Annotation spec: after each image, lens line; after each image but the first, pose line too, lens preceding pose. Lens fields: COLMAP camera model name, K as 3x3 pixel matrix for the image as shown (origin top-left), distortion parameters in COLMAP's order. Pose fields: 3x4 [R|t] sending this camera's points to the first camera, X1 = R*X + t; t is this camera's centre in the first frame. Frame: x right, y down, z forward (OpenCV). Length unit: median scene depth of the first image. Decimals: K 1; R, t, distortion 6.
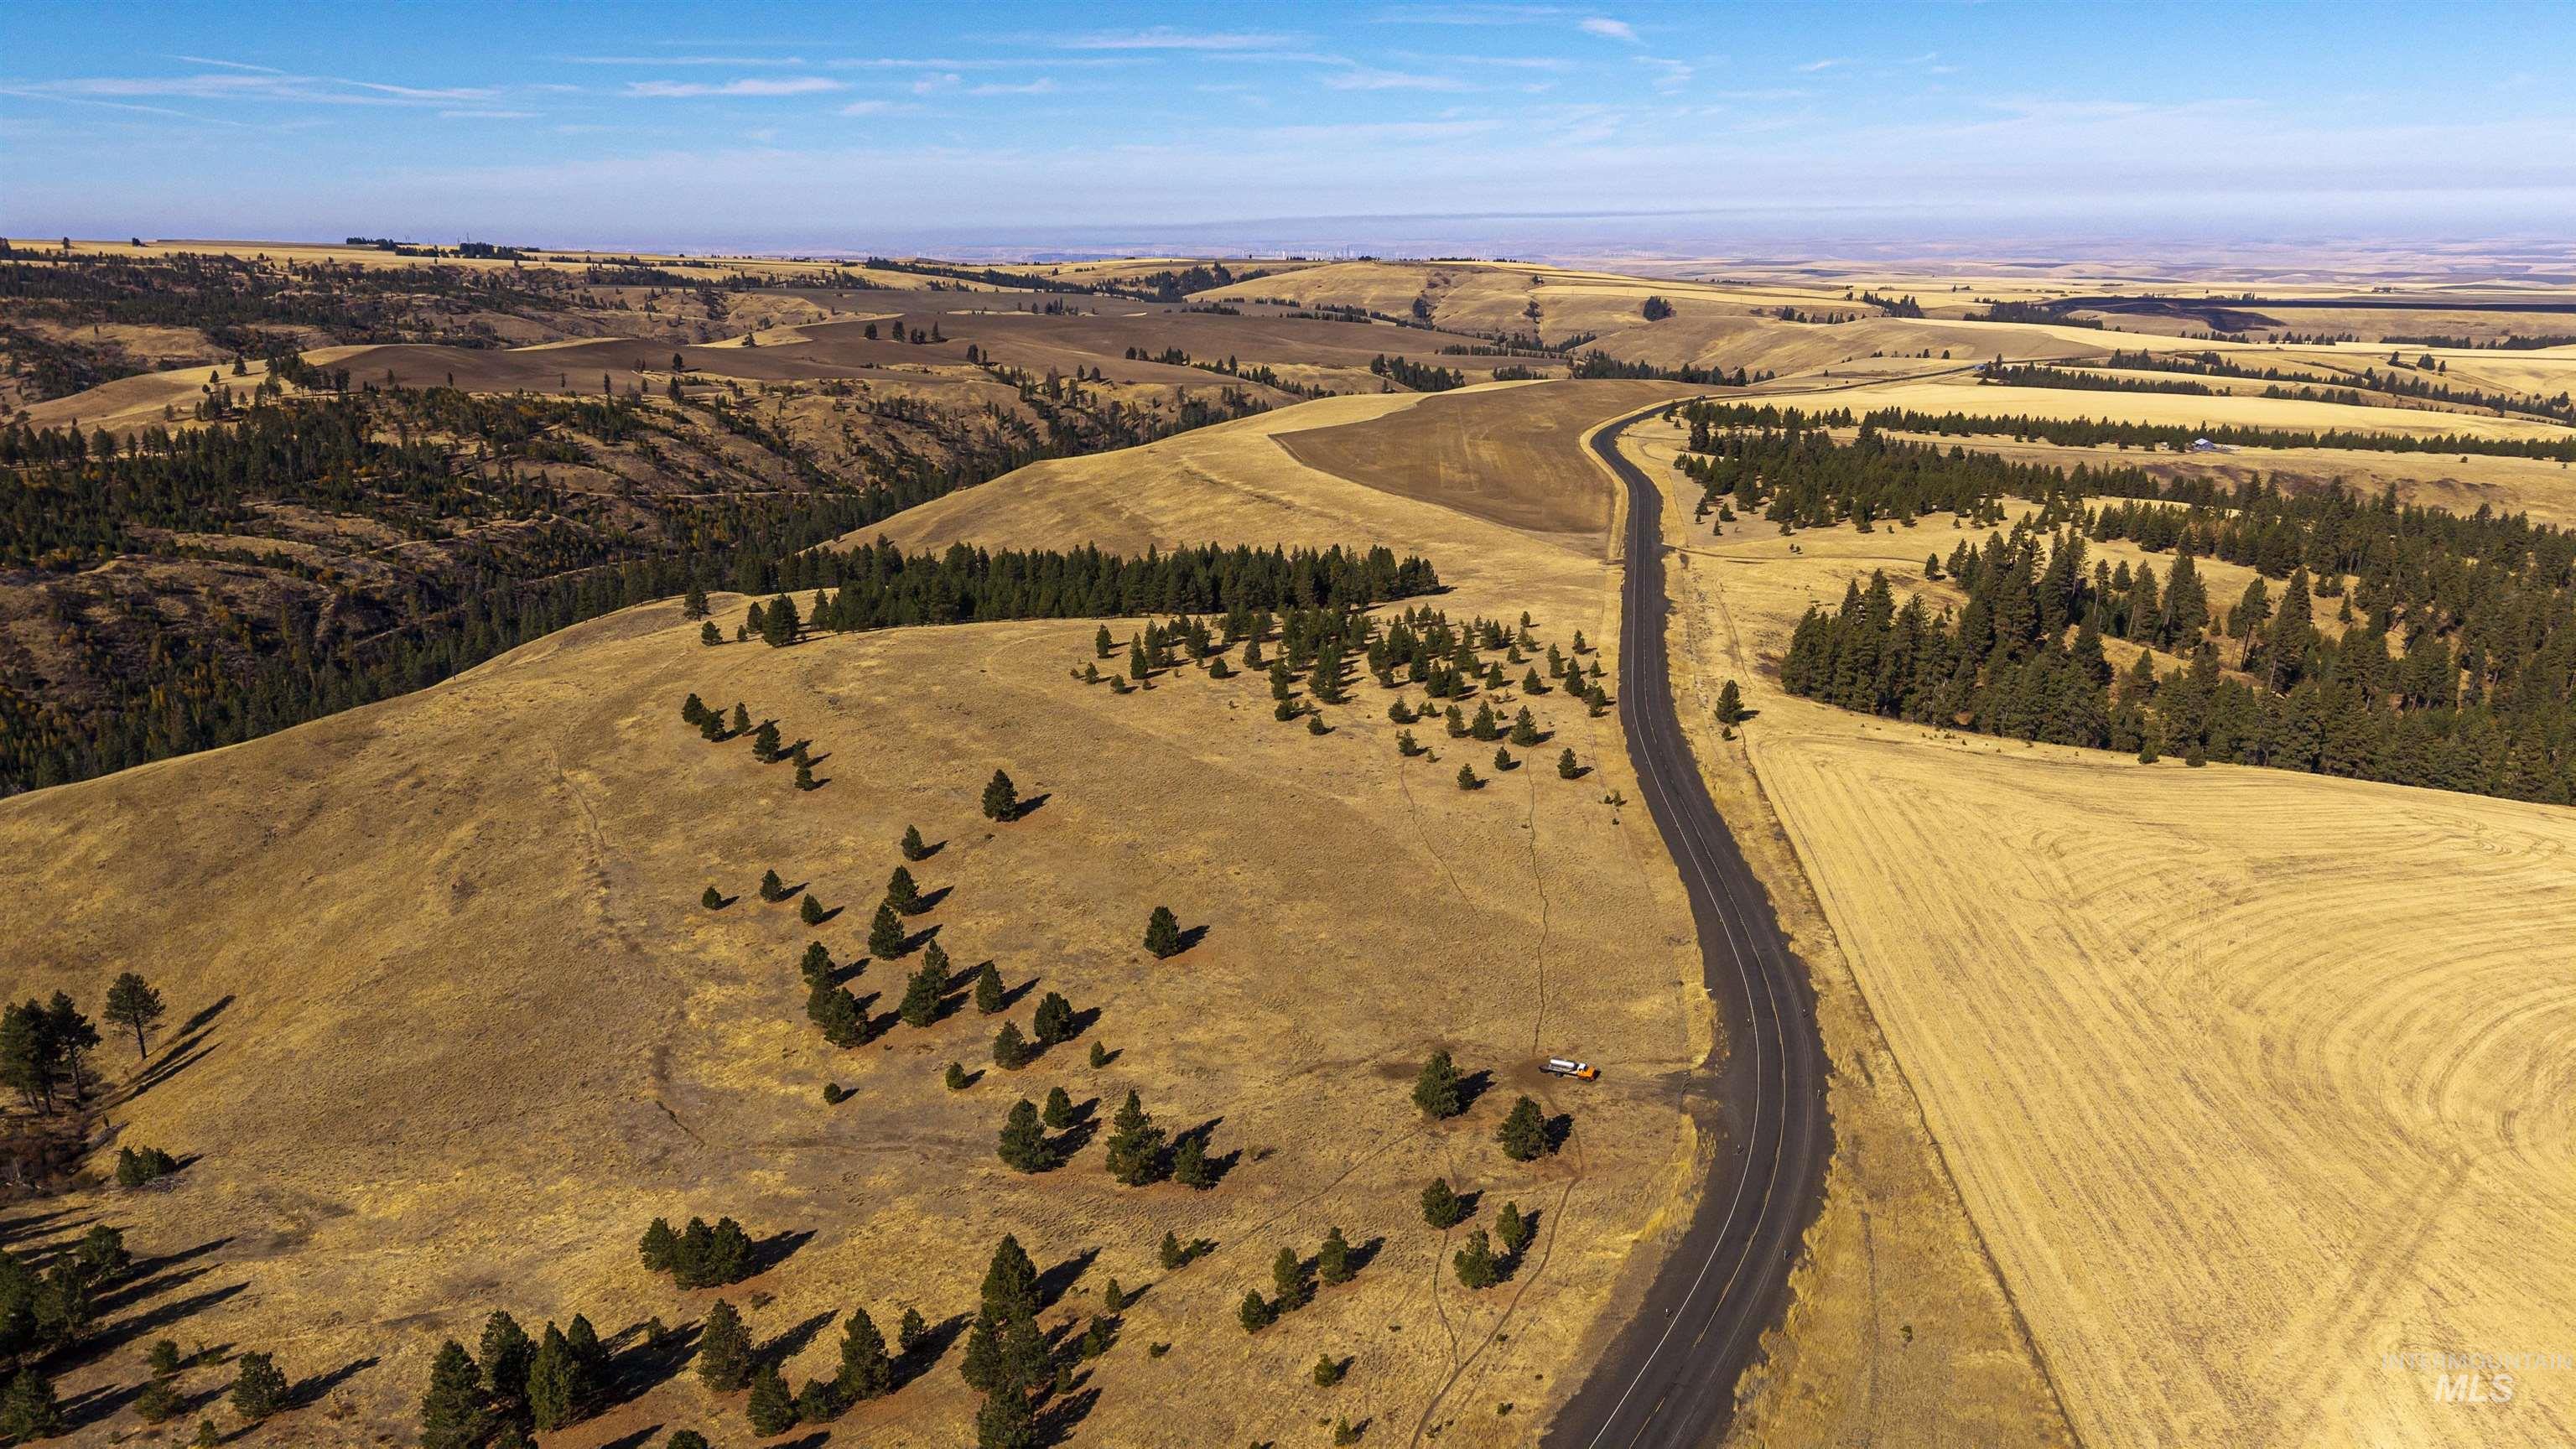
lens RADIAL K [[1724.2, 0, 1281.0], [0, 1724.2, 725.4], [0, 0, 1]] dist [0.018431, -0.014391]
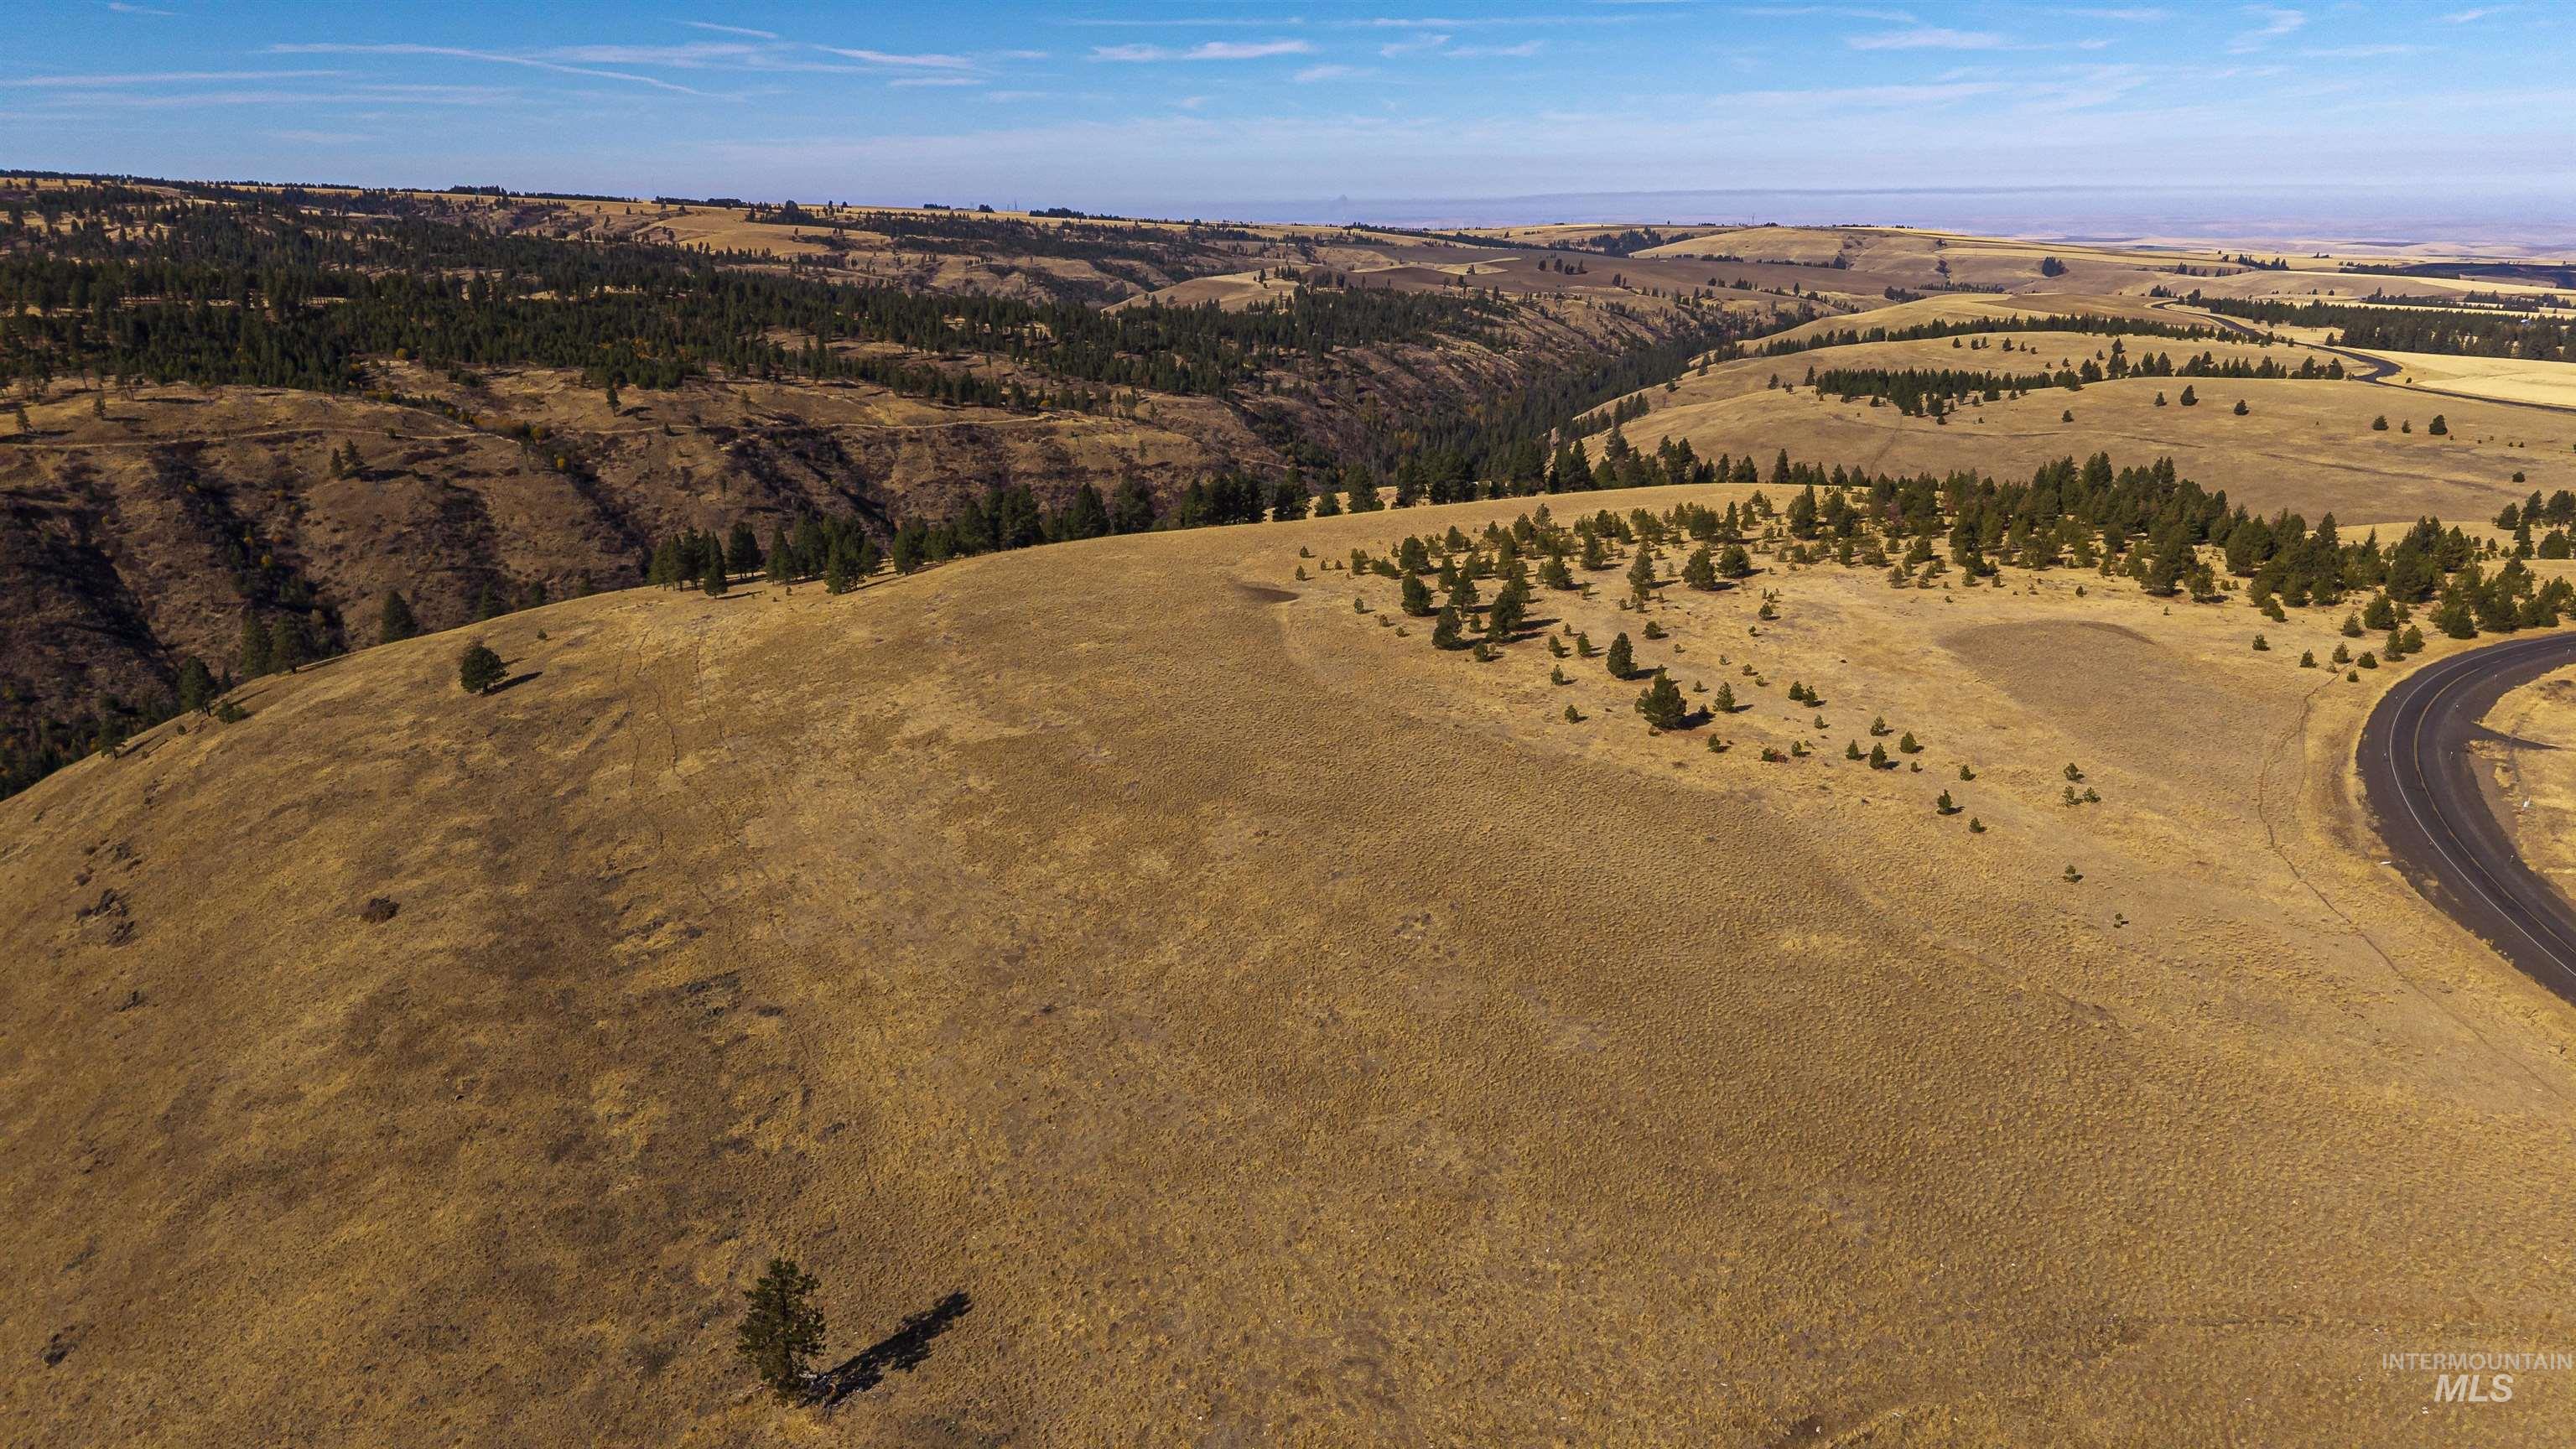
lens RADIAL K [[1723.7, 0, 1285.6], [0, 1723.7, 742.9], [0, 0, 1]] dist [0.038797, -0.038965]
pose [[0.989509, 0.050120, -0.135498, -0.249428], [-0.047038, 0.998558, 0.025859, 0.158390], [0.136599, -0.019214, 0.990440, -0.519996]]
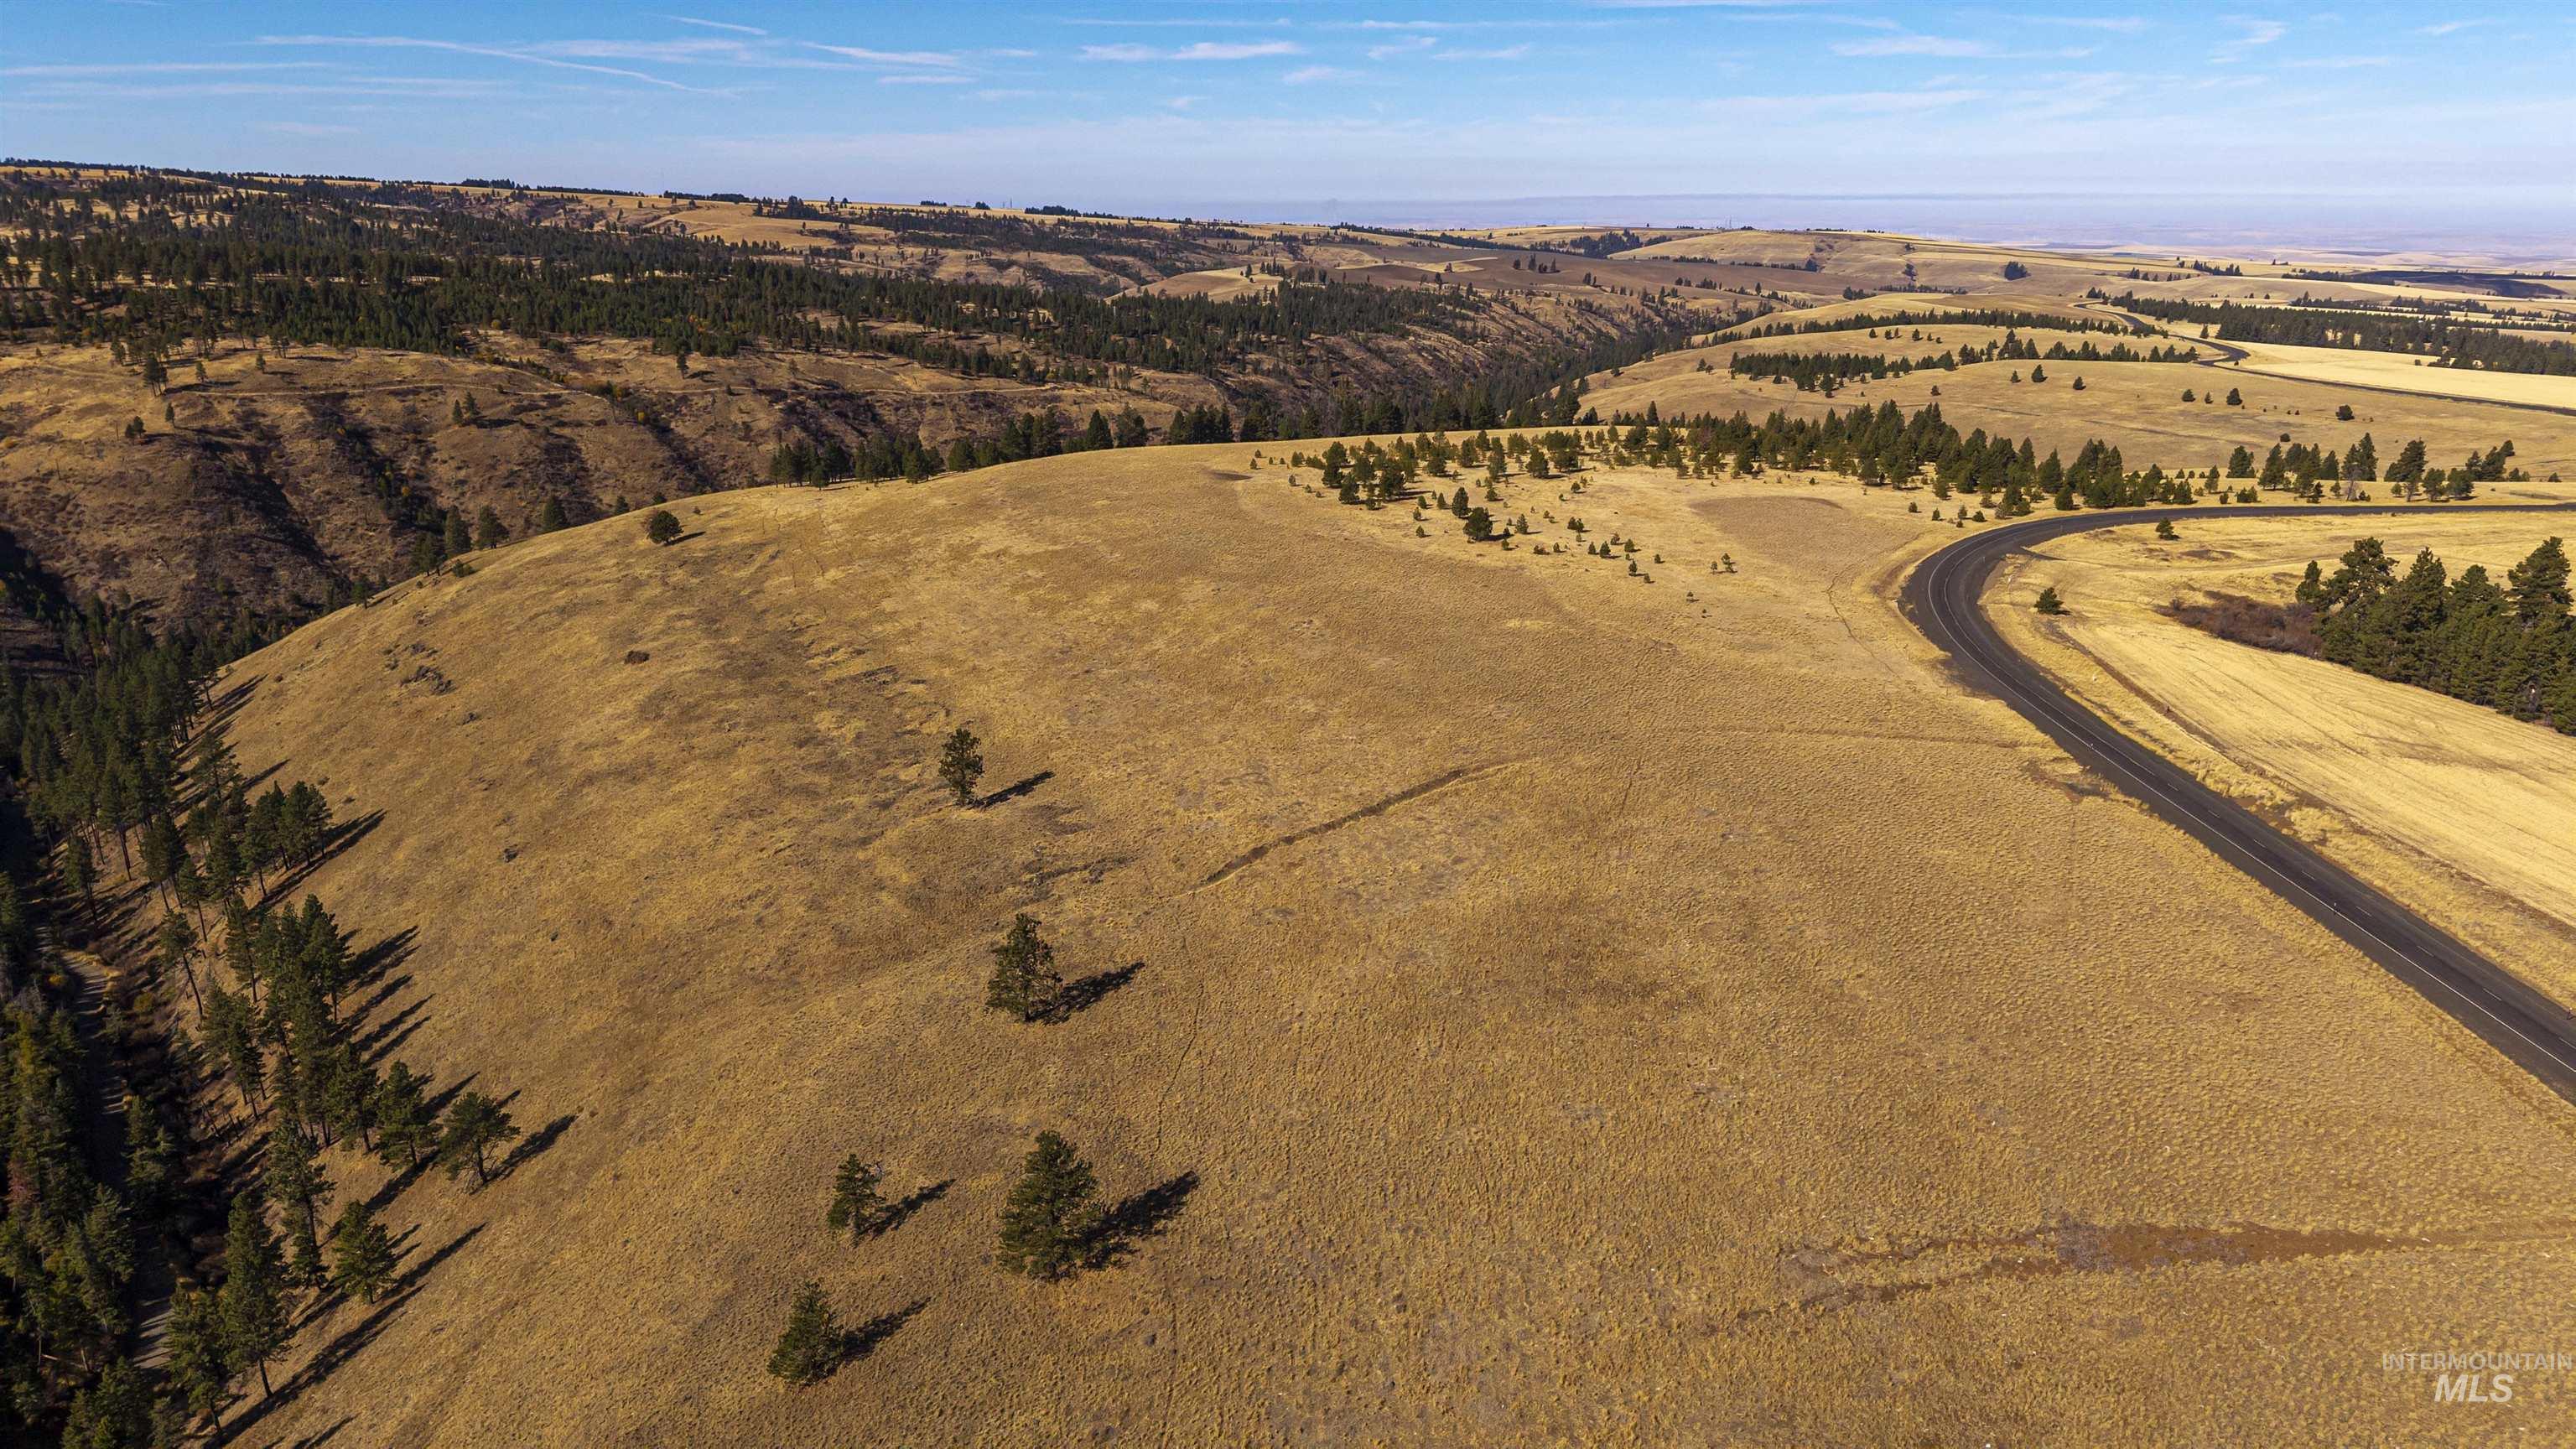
lens RADIAL K [[1727.7, 0, 1285.3], [0, 1727.7, 735.0], [0, 0, 1]] dist [0.040911, -0.042993]
pose [[0.990011, 0.056209, -0.129304, -0.232877], [-0.054012, 0.998331, 0.020439, 0.180536], [0.130237, -0.013251, 0.991394, -0.594866]]
